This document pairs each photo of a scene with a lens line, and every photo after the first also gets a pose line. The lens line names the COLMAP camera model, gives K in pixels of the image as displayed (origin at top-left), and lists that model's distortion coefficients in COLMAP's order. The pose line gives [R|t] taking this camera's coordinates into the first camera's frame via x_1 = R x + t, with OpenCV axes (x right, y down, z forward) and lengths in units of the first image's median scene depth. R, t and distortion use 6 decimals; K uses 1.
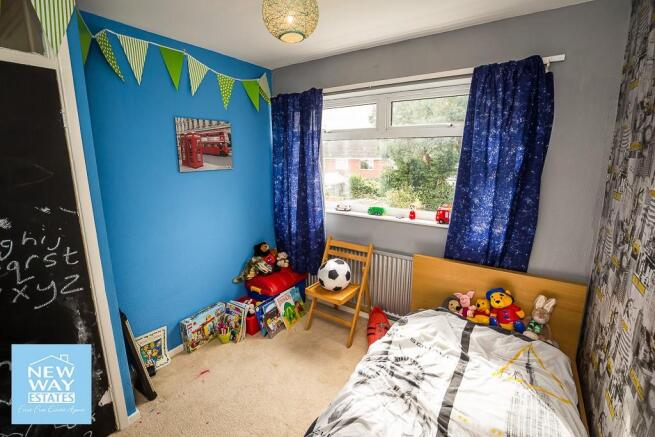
lens RADIAL K [[298.6, 0, 325.9], [0, 298.6, 216.3], [0, 0, 1]] dist [-0.040254, 0.008512]
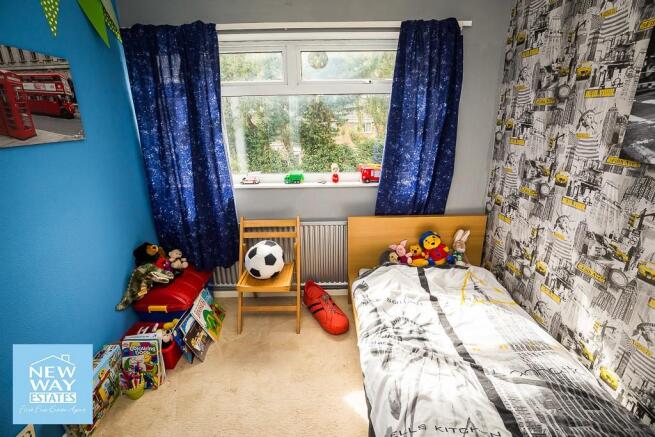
lens RADIAL K [[298.6, 0, 325.9], [0, 298.6, 216.3], [0, 0, 1]] dist [-0.040254, 0.008512]
pose [[0.817715, -0.186676, 0.544513, -0.284310], [0.129416, 0.981357, 0.142091, -0.024508], [-0.560886, -0.045721, 0.826629, 0.222462]]
